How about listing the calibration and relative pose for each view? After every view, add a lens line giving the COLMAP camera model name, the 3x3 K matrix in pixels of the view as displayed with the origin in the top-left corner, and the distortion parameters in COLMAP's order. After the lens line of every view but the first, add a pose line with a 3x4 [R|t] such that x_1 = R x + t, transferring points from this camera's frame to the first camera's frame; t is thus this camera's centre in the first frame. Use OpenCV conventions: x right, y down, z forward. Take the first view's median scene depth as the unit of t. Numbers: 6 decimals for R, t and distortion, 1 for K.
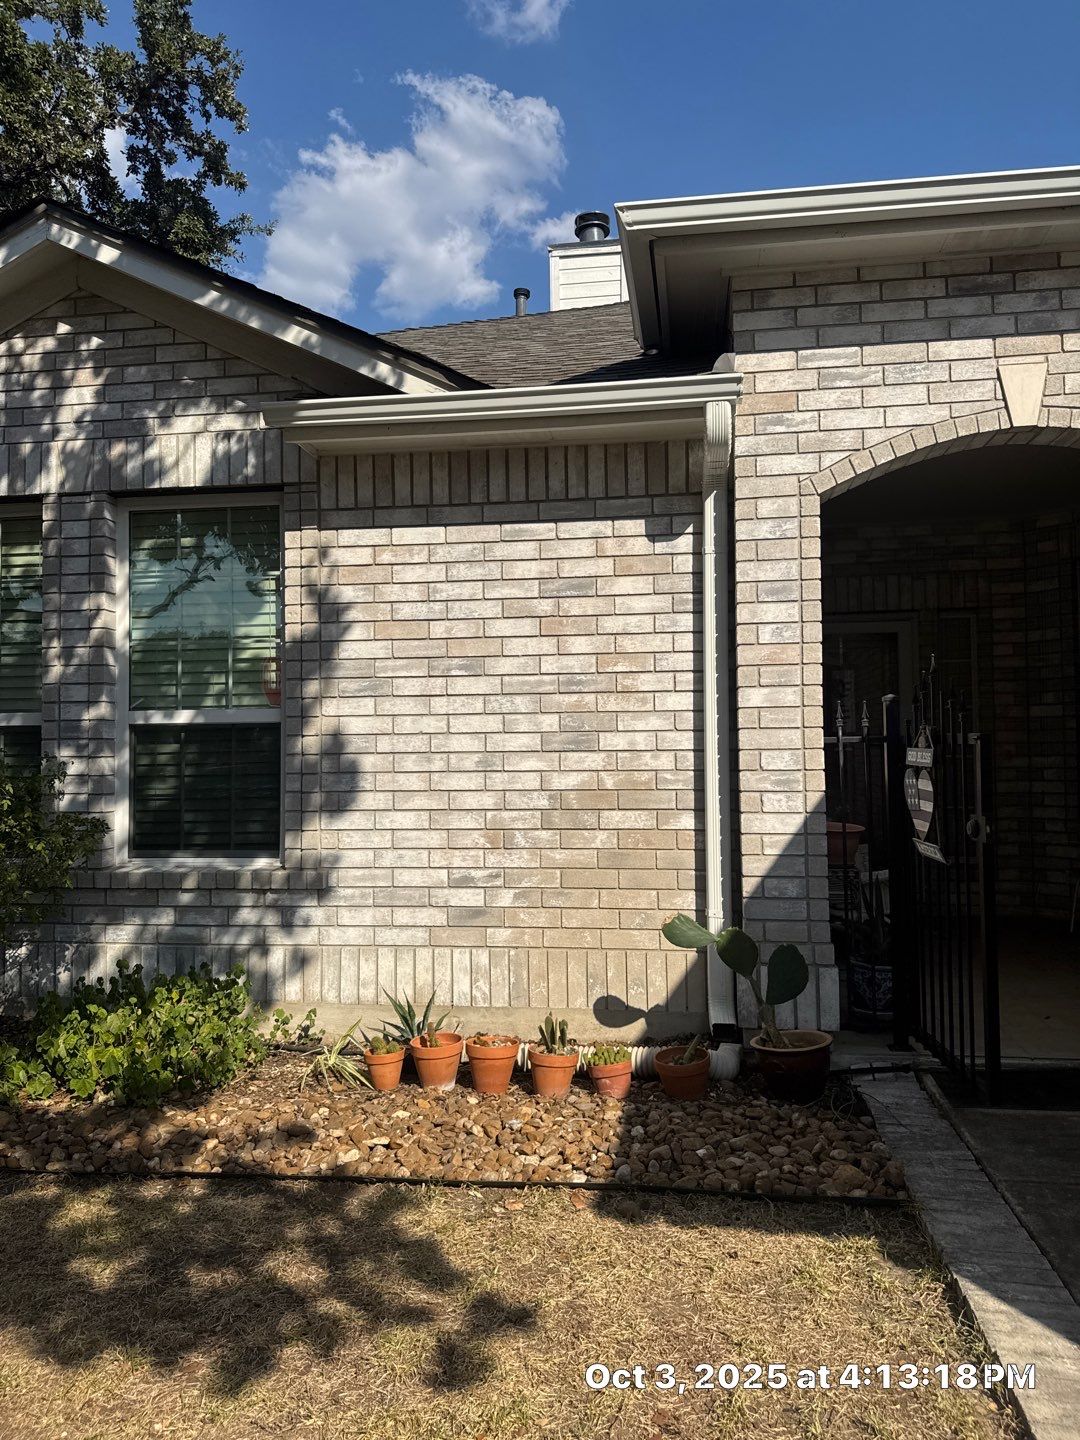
lens RADIAL K [[984.6, 0, 540.0], [0, 984.6, 720.0], [0, 0, 1]] dist [0.002361, 0.000660]
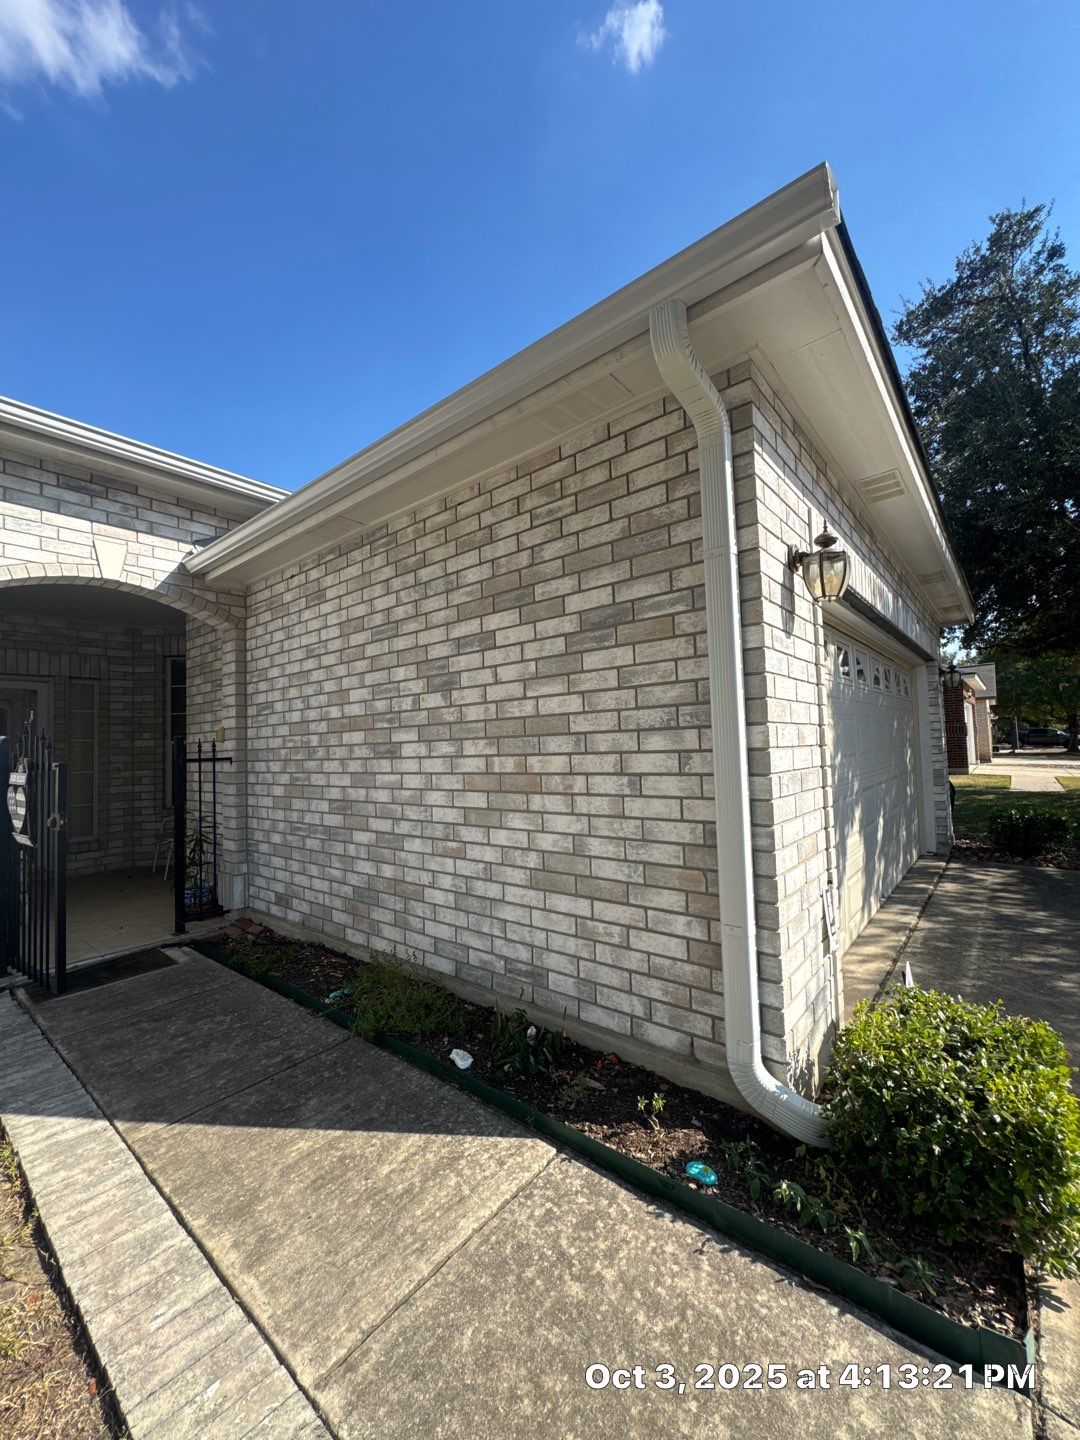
lens RADIAL K [[574.4, 0, 543.5], [0, 574.4, 719.2], [0, 0, 1]] dist [-0.000789, 0.000330]
pose [[0.532456, 0.033580, 0.845791, 0.060345], [-0.003779, 0.999297, -0.037295, -0.022806], [-0.846449, 0.016662, 0.532209, -0.152748]]
